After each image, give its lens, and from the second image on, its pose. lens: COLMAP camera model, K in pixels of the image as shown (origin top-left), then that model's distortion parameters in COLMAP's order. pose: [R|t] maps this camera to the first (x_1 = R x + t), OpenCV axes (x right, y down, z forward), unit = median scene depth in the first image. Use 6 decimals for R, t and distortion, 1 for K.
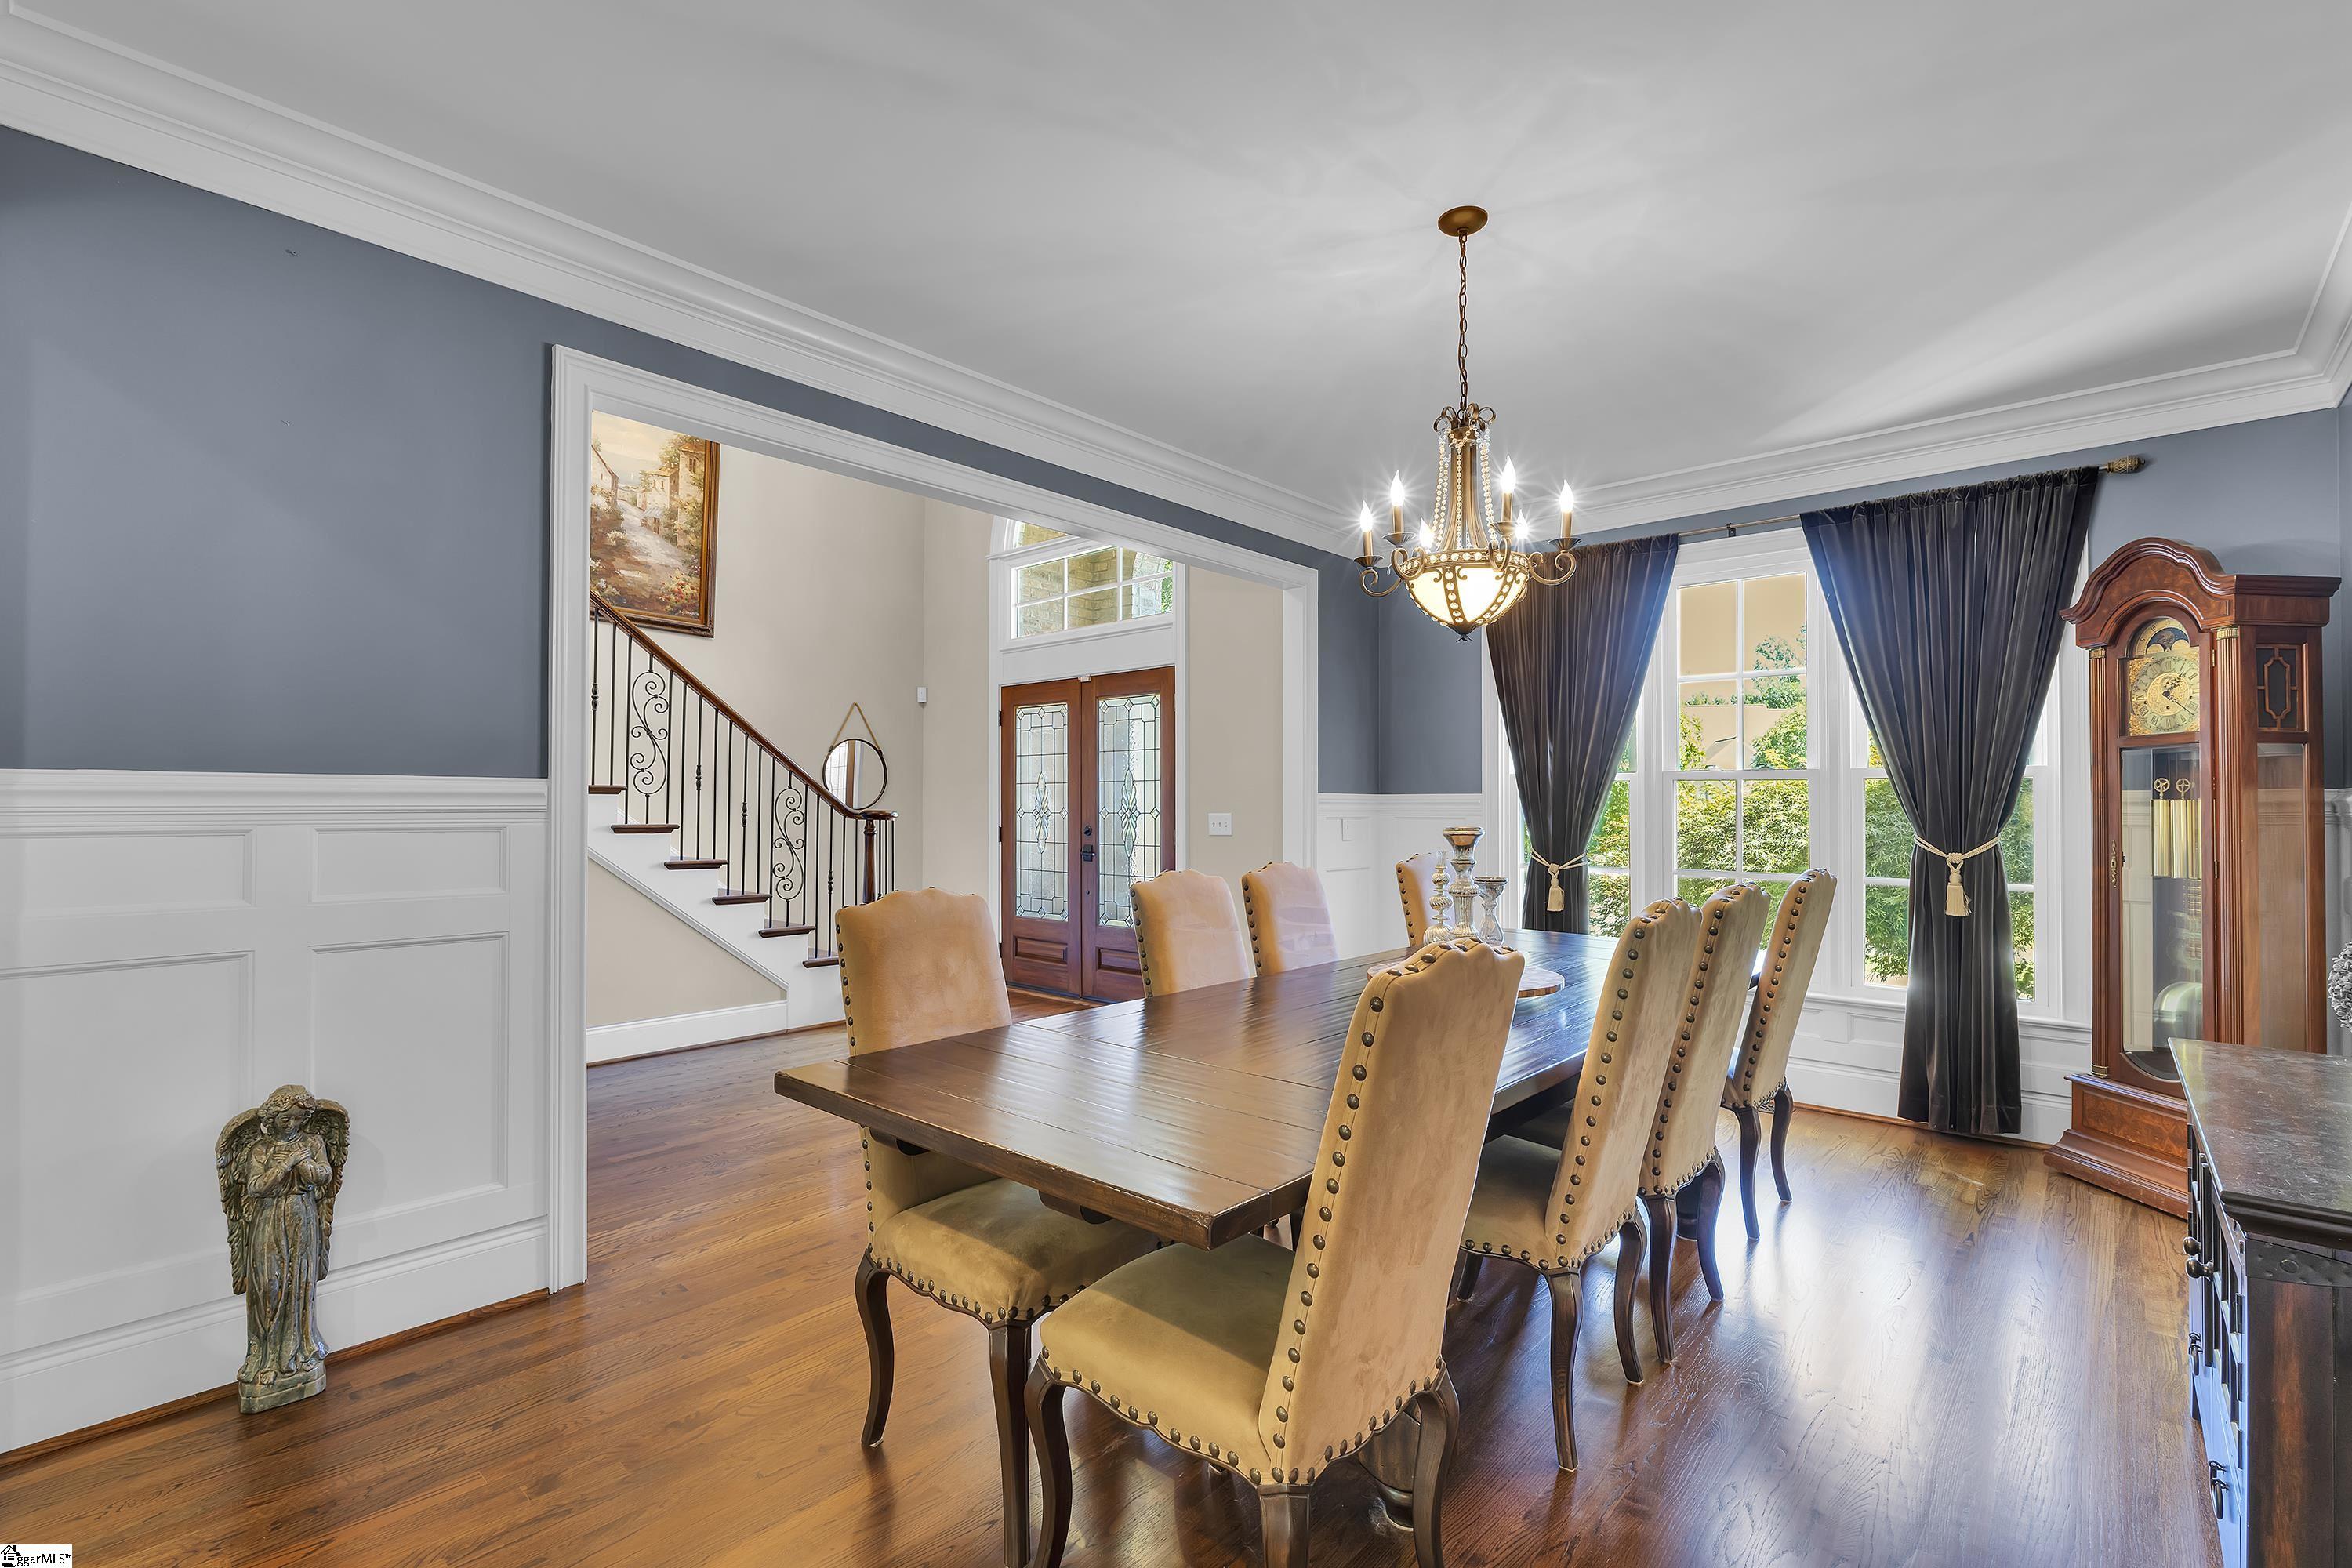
lens RADIAL K [[1034.3, 0, 1166.2], [0, 1034.3, 782.8], [0, 0, 1]] dist [-0.006947, 0.001735]
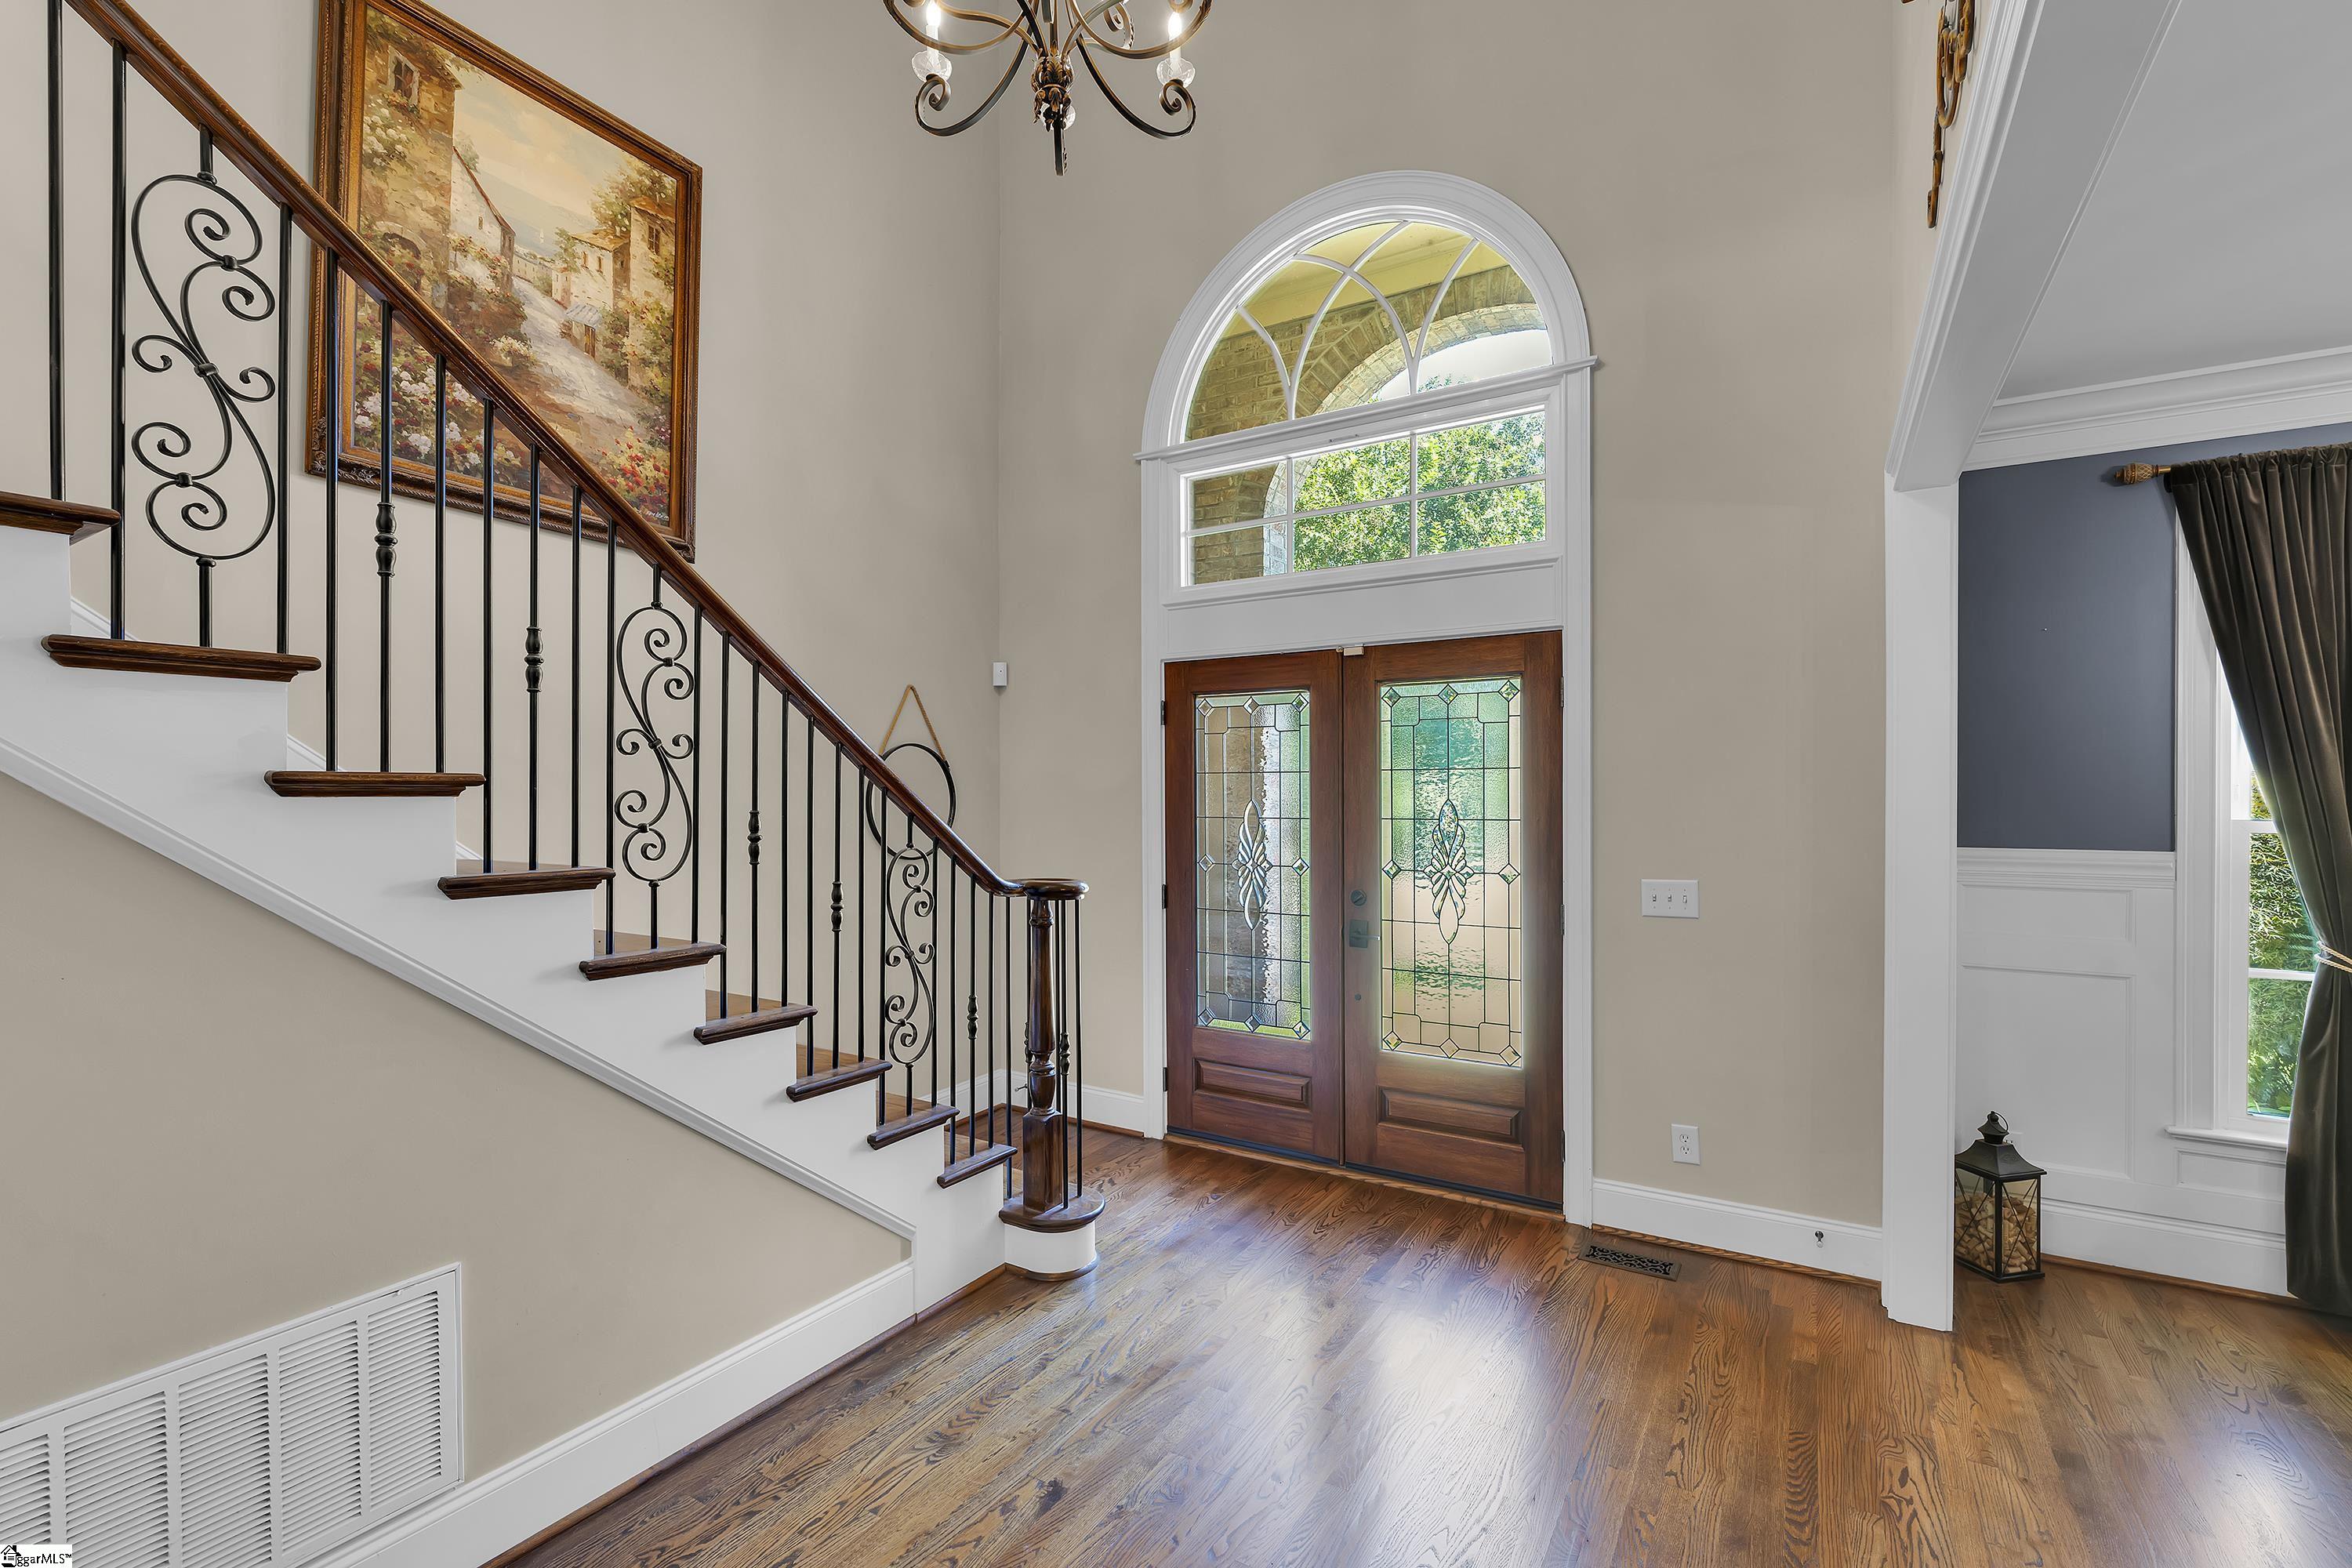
lens RADIAL K [[1034.3, 0, 1199.1], [0, 1034.3, 789.5], [0, 0, 1]] dist [-0.006947, 0.001735]
pose [[0.980154, -0.006628, 0.198129, -0.300647], [0.003532, 0.999866, 0.015972, -0.029535], [-0.198208, -0.014955, 0.980046, 0.429972]]
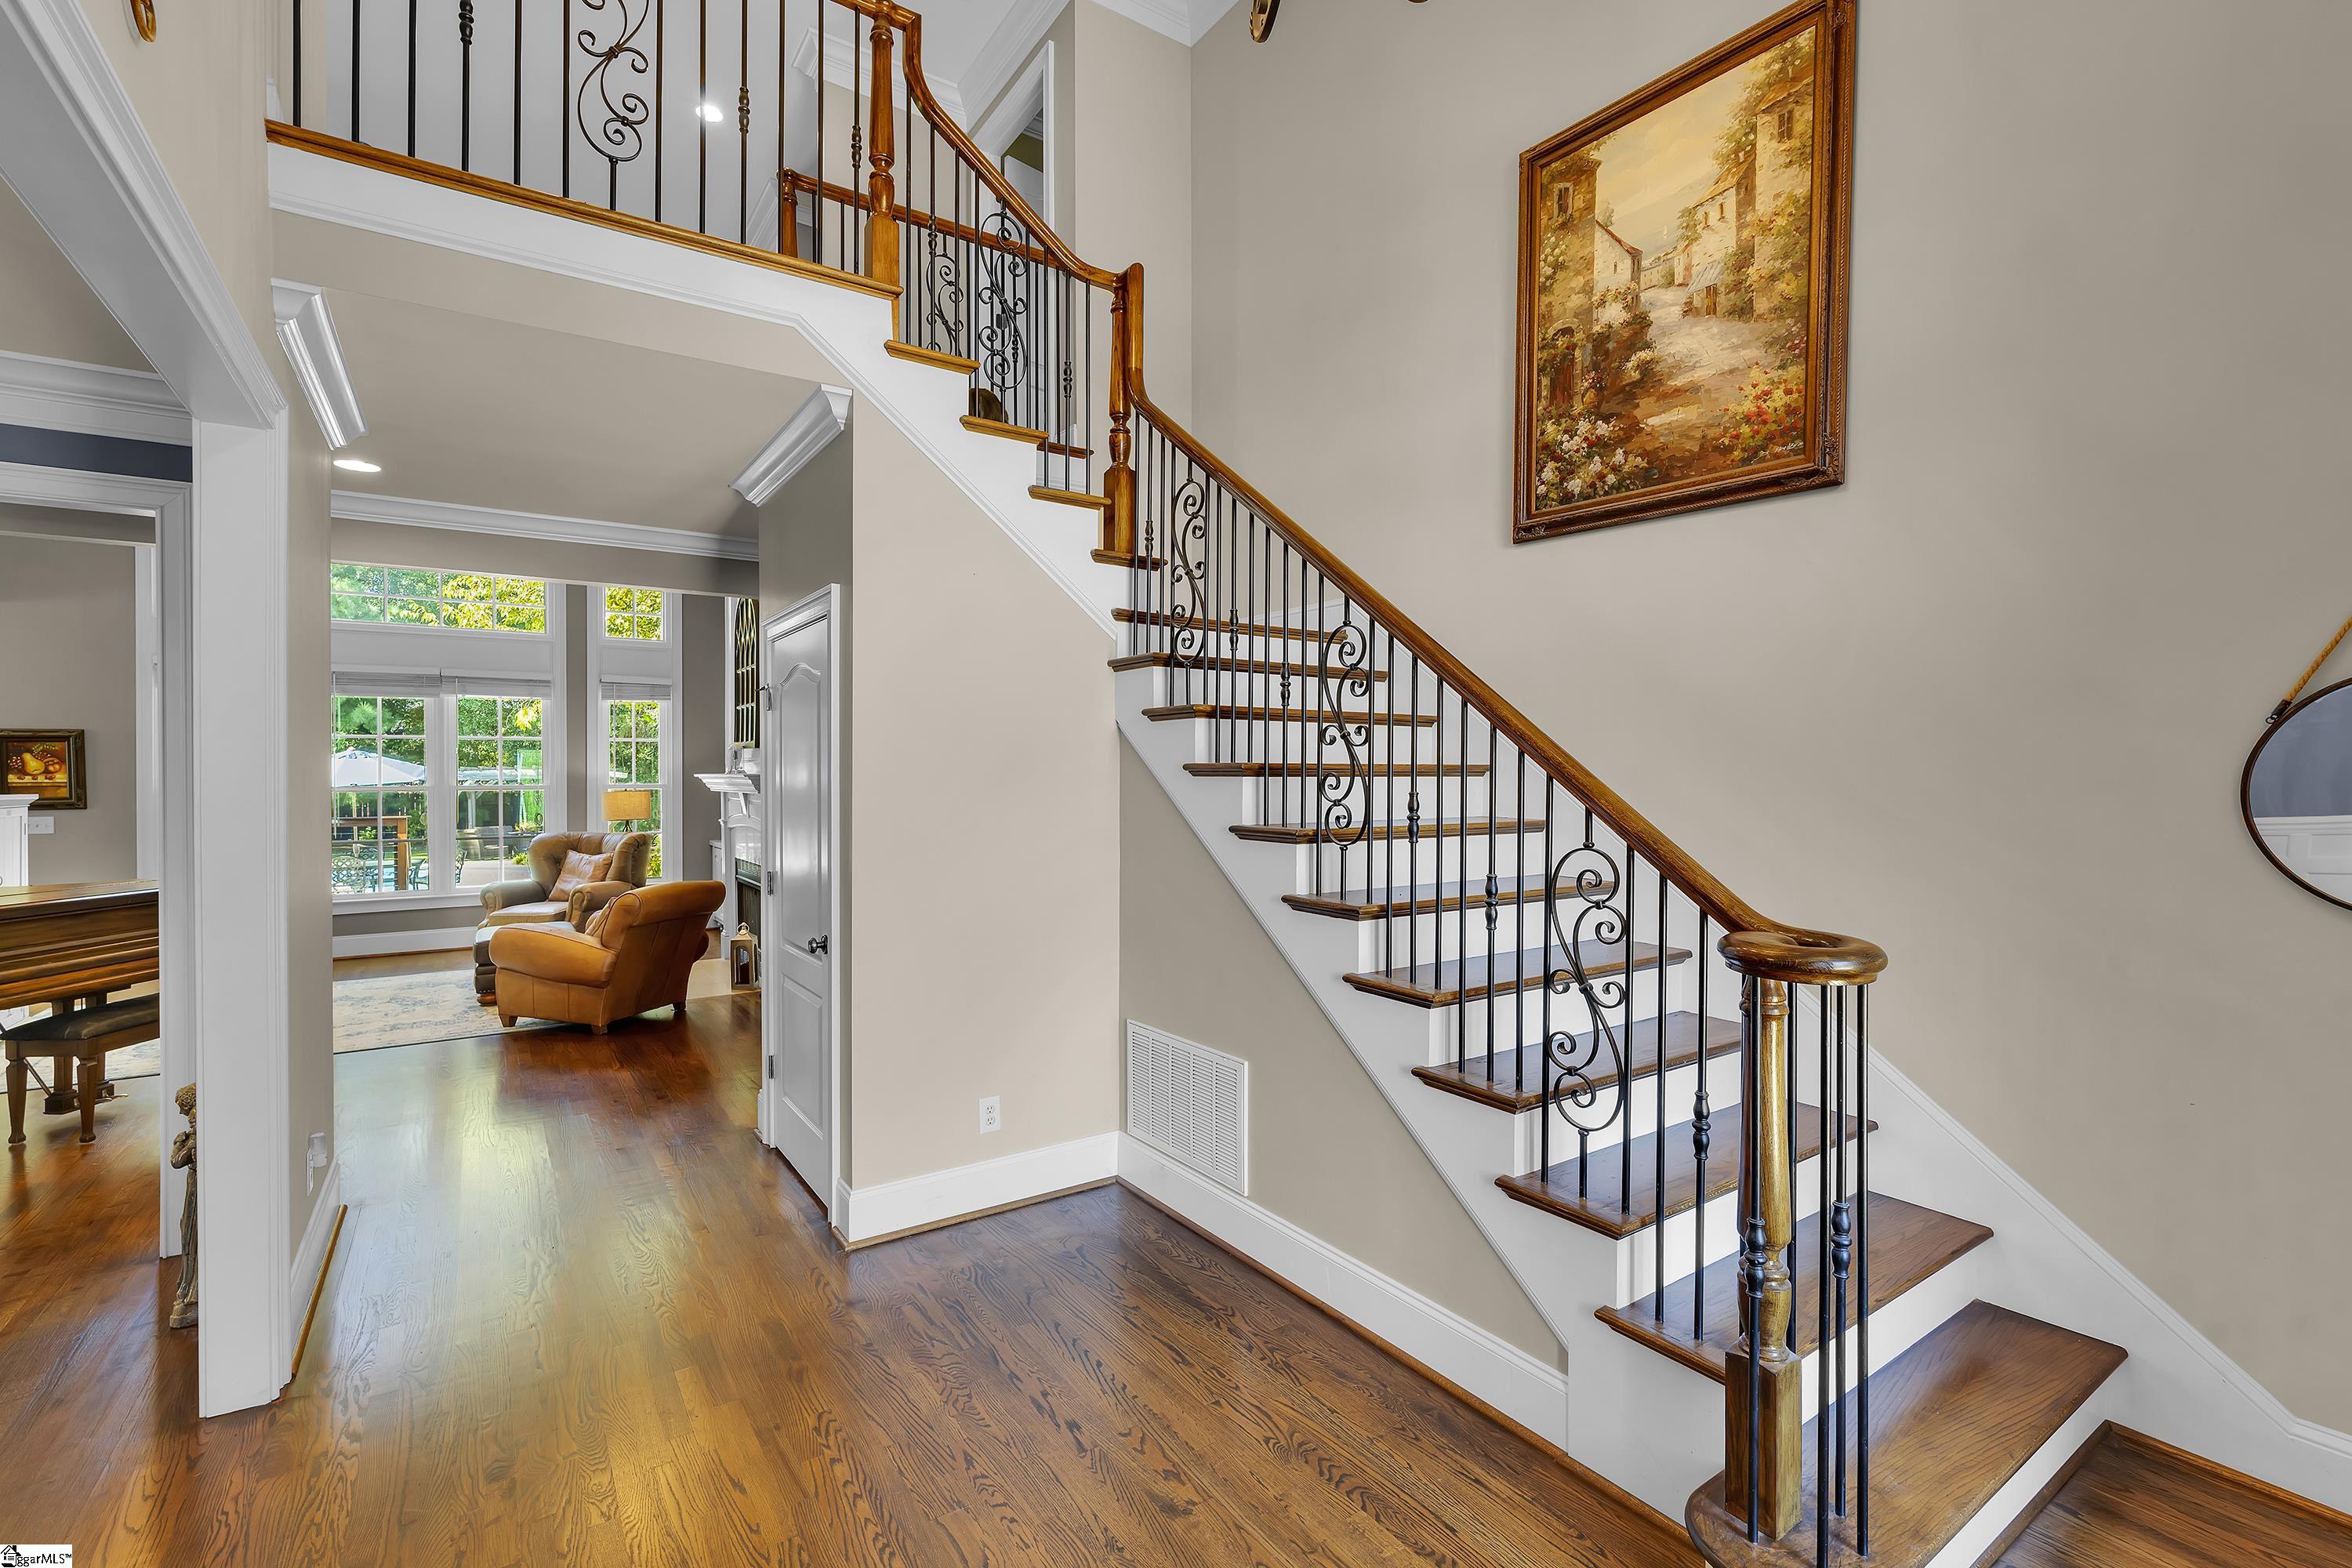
lens RADIAL K [[1034.3, 0, 1163.5], [0, 1034.3, 770.9], [0, 0, 1]] dist [-0.006947, 0.001735]
pose [[-0.240106, -0.005716, -0.970730, 0.053120], [0.017395, 0.999797, -0.010189, -0.021305], [0.970591, -0.019332, -0.239958, 0.870585]]
